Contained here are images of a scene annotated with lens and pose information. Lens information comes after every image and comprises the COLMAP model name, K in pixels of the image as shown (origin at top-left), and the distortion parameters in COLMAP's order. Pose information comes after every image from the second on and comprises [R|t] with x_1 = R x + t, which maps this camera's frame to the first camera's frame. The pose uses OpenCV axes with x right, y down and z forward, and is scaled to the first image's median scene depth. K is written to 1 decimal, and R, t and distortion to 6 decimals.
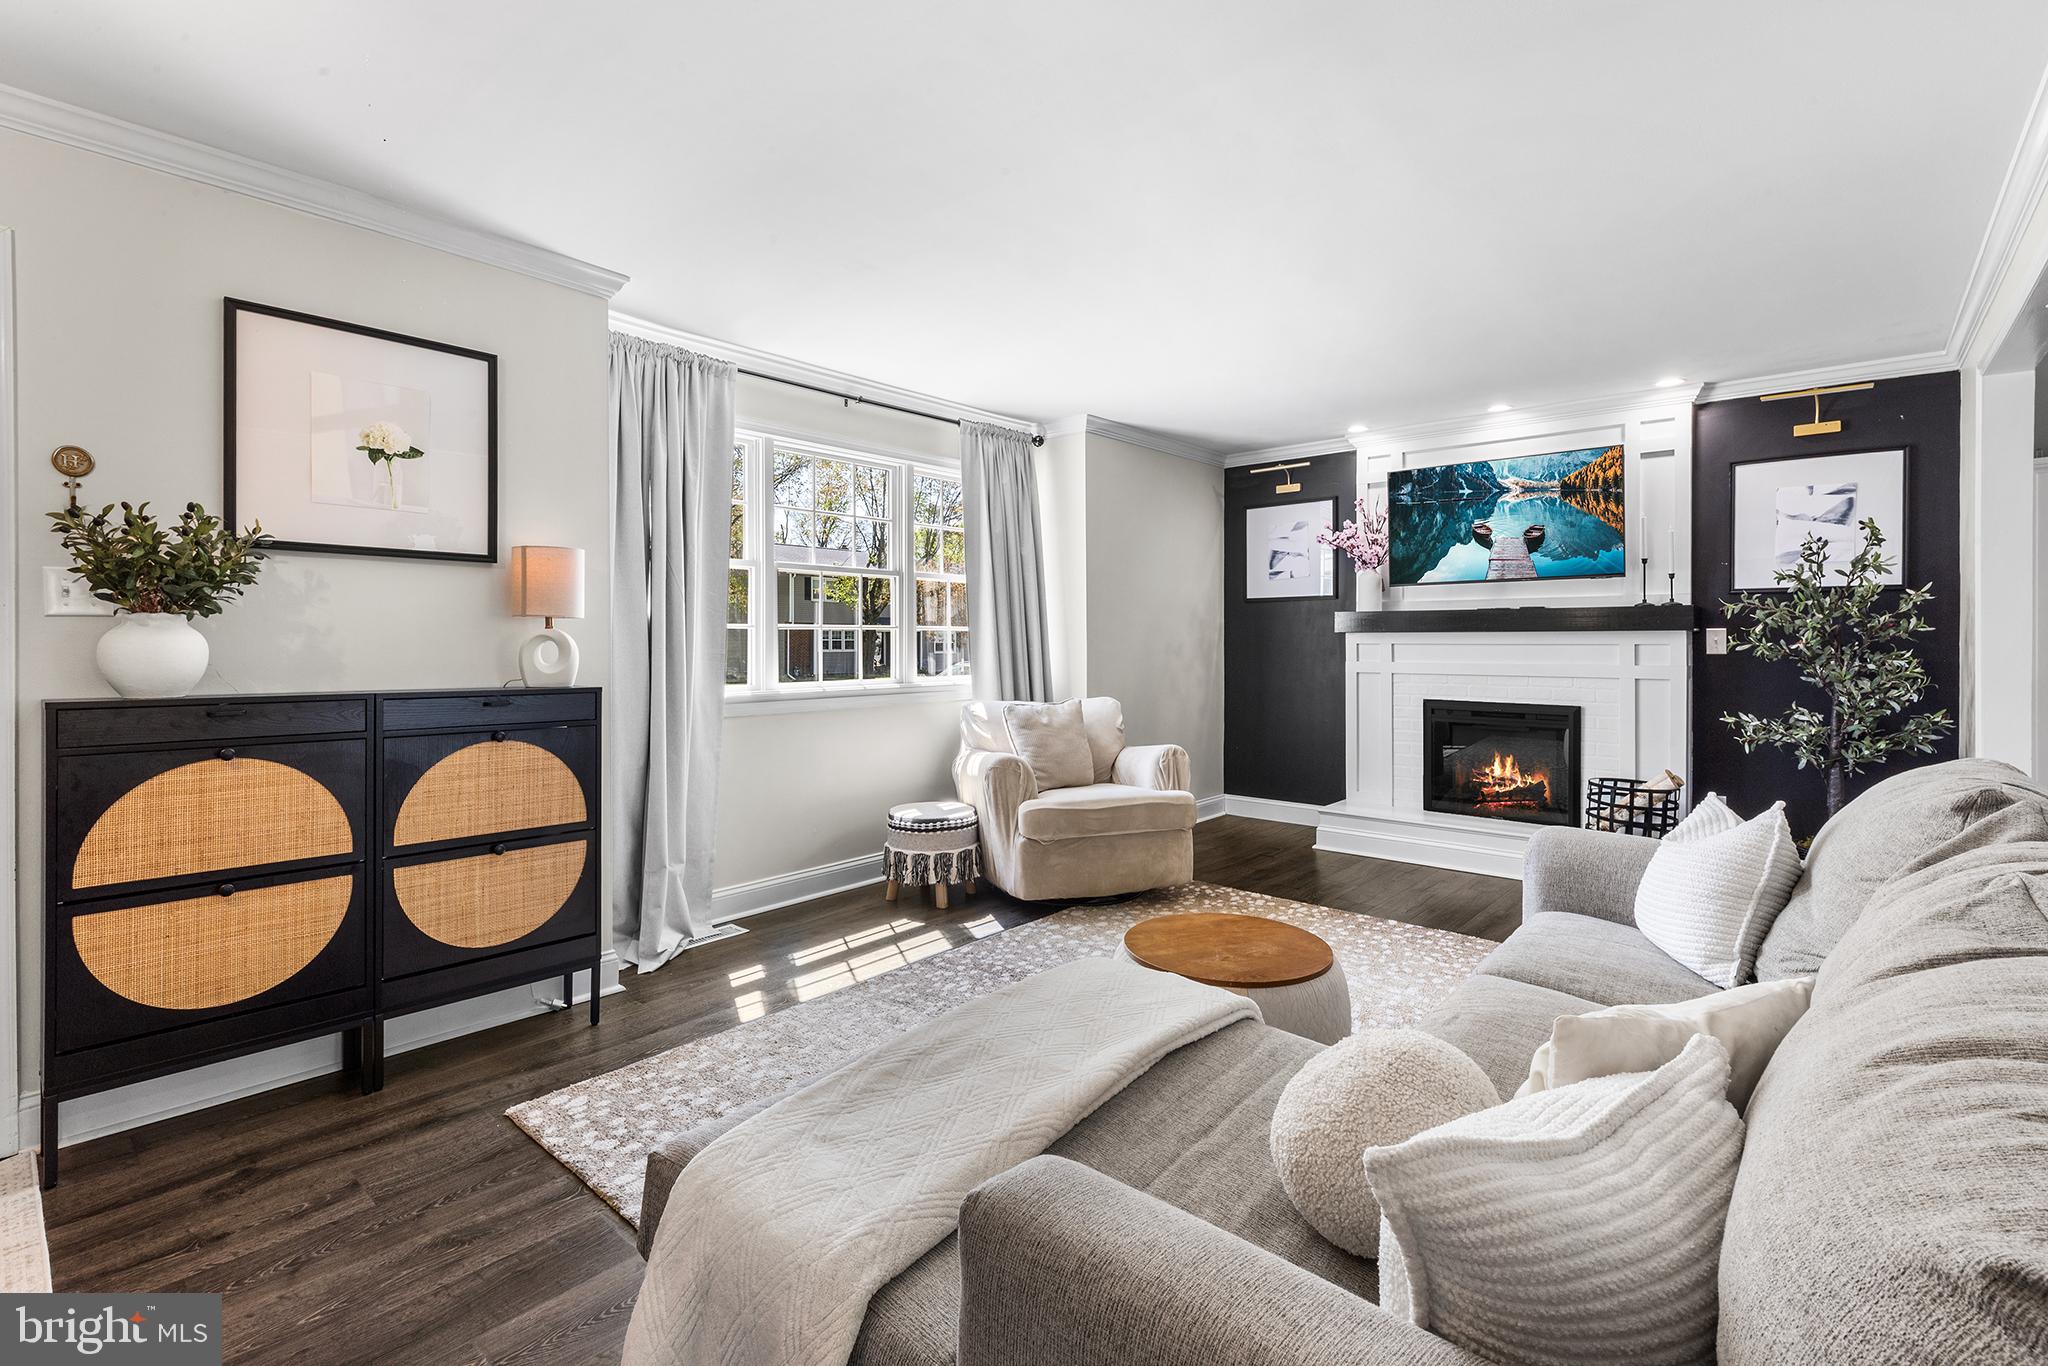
lens RADIAL K [[926.8, 0, 1028.1], [0, 926.8, 641.9], [0, 0, 1]] dist [-0.000774, -0.000176]
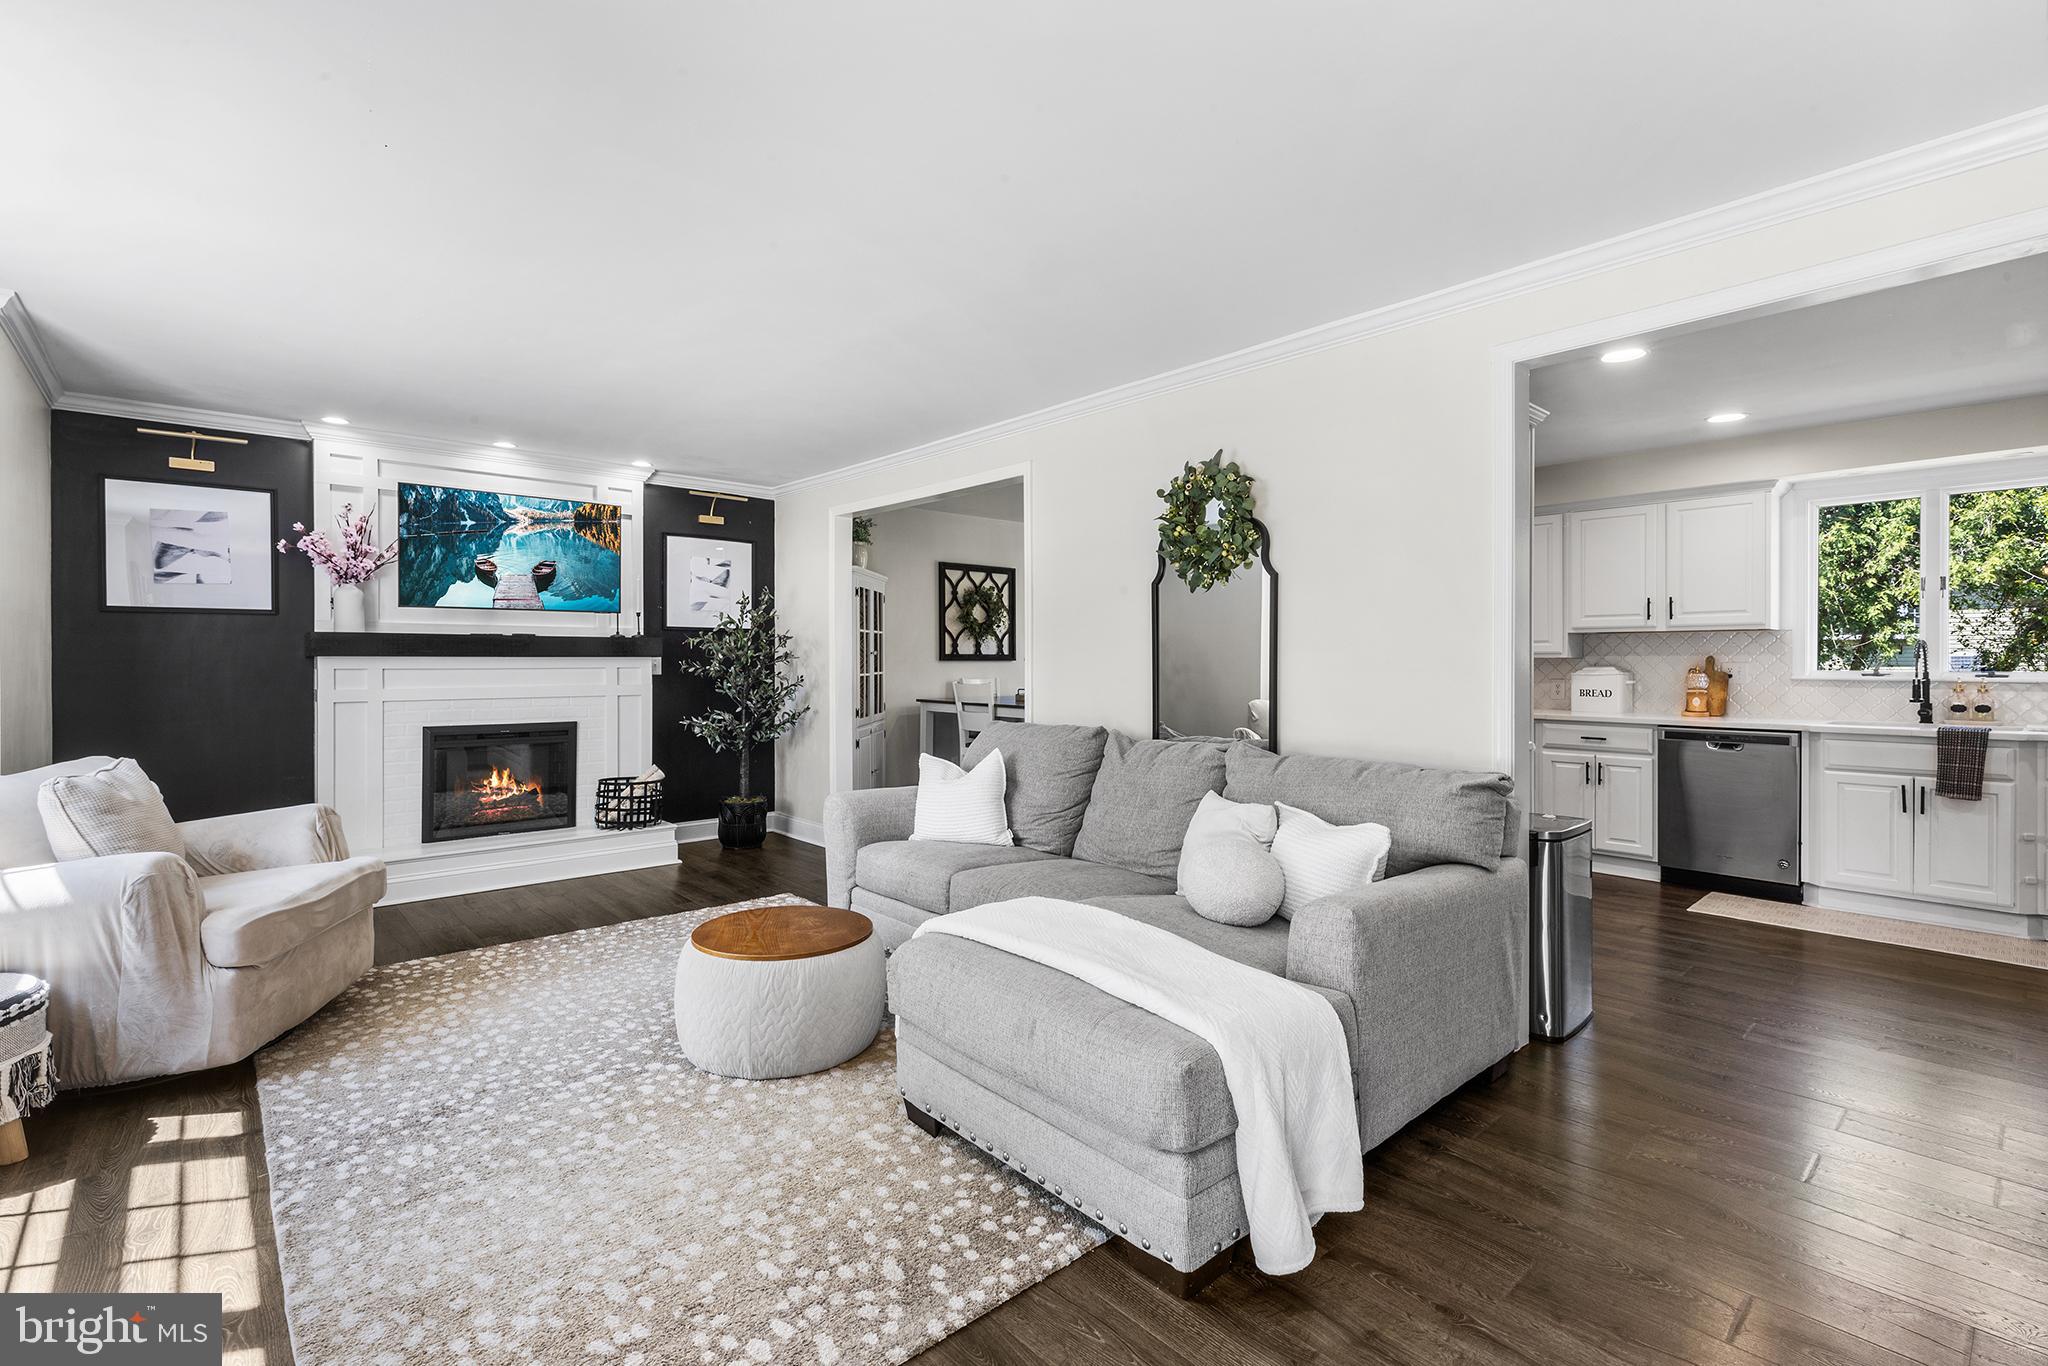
lens RADIAL K [[920.9, 0, 1025.0], [0, 920.9, 661.4], [0, 0, 1]] dist [0.000913, -0.000177]
pose [[0.127062, -0.001232, 0.991894, -0.505581], [0.000220, 0.999999, 0.001214, -0.007743], [-0.991895, 0.000064, 0.127062, 0.308184]]
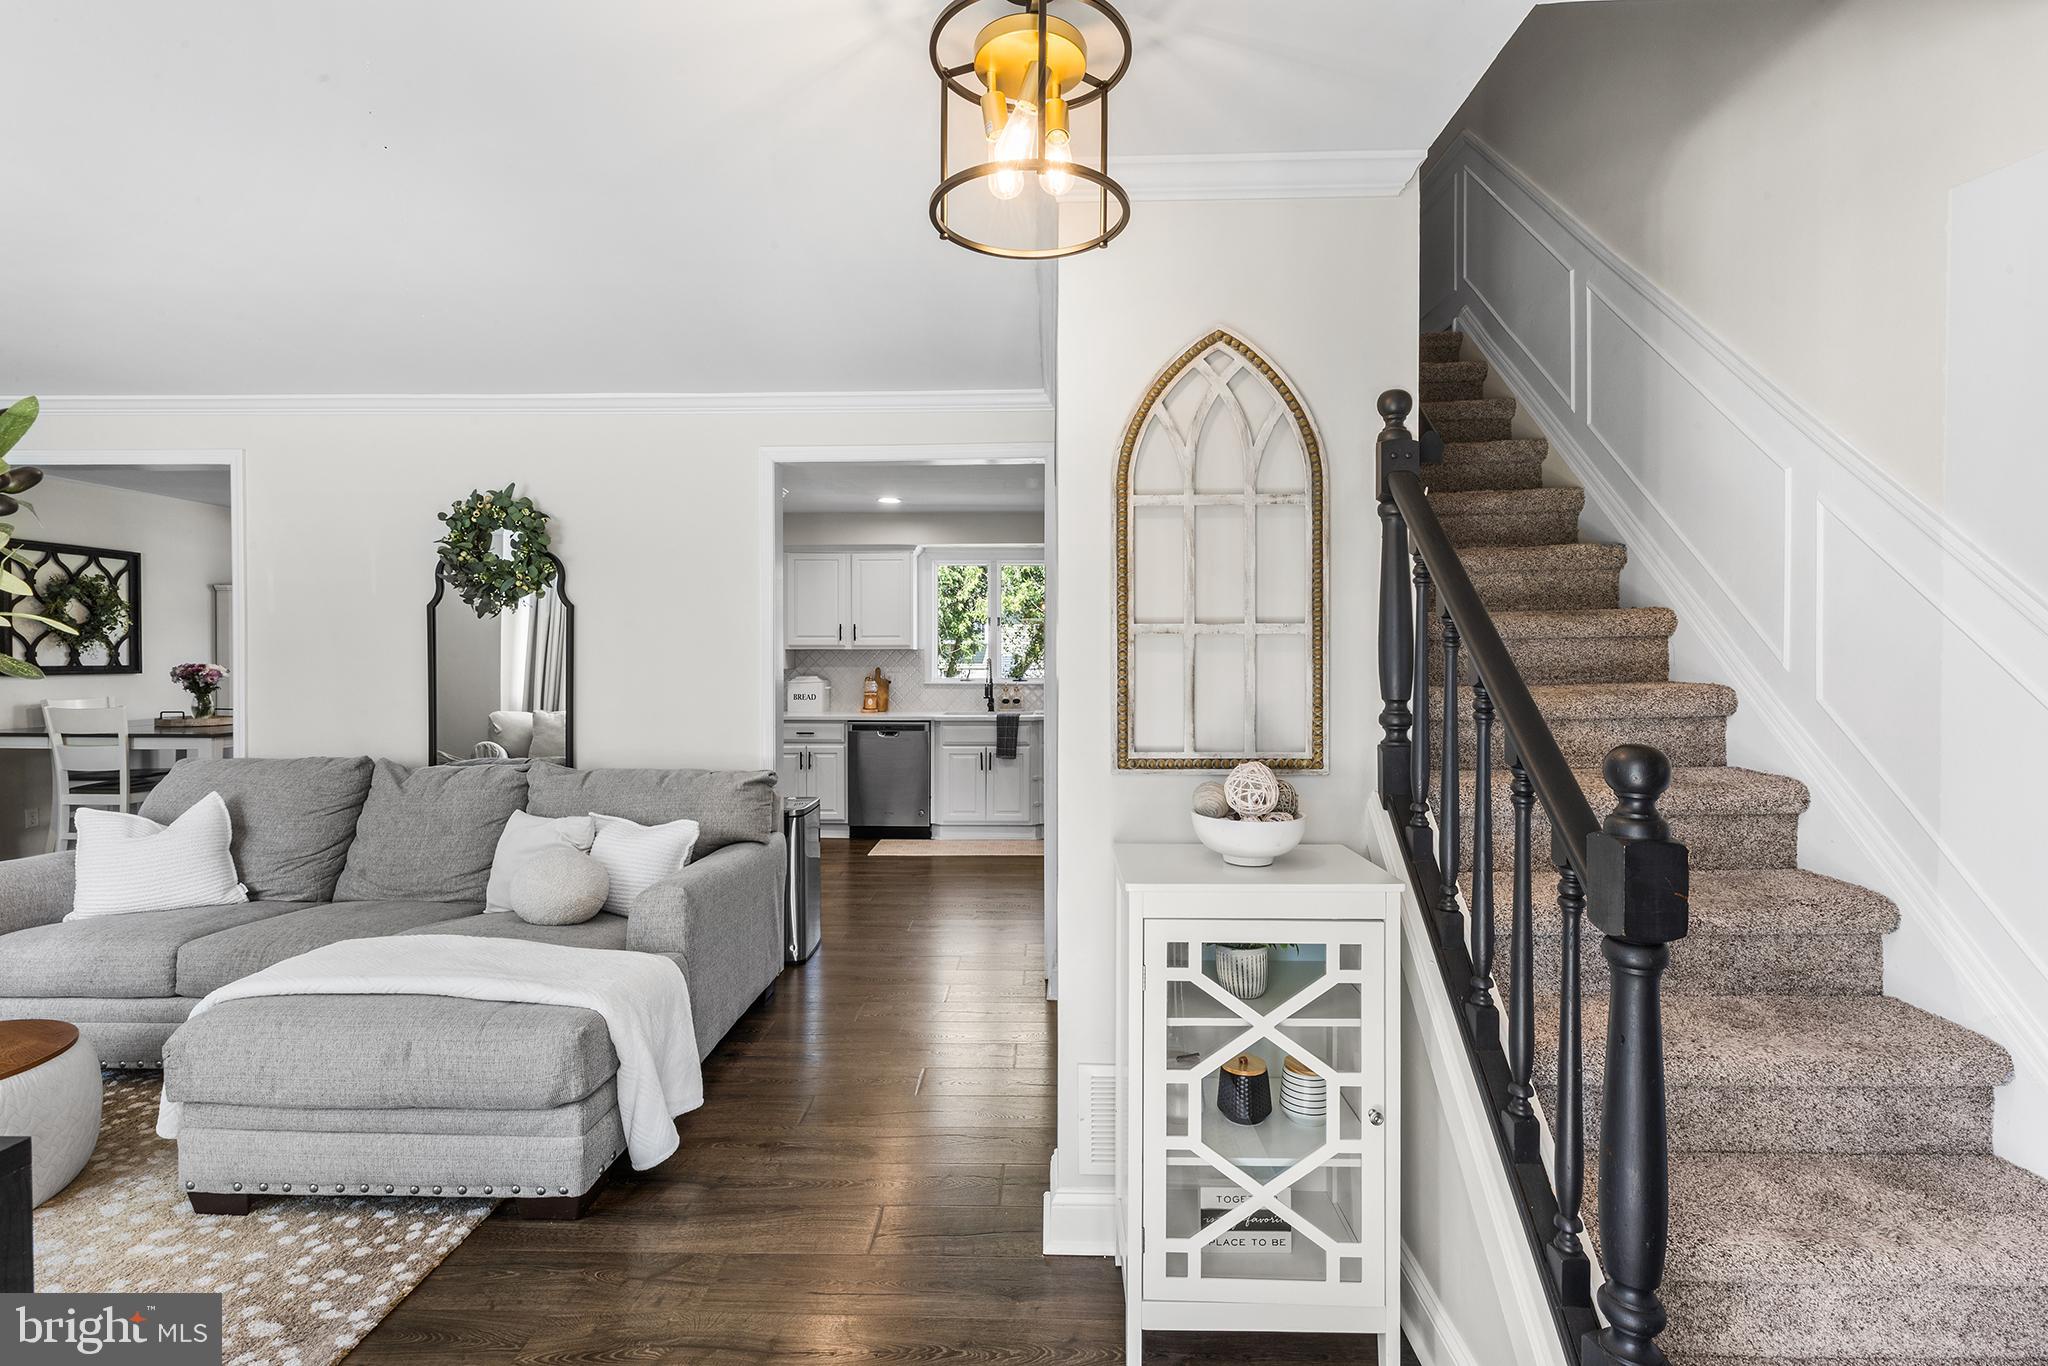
lens RADIAL K [[920.9, 0, 1025.0], [0, 920.9, 661.4], [0, 0, 1]] dist [0.000913, -0.000177]
pose [[-0.635634, -0.004448, 0.771978, -0.632760], [0.000293, 0.999982, 0.006003, -0.033910], [-0.771990, 0.004042, -0.635621, 0.414772]]
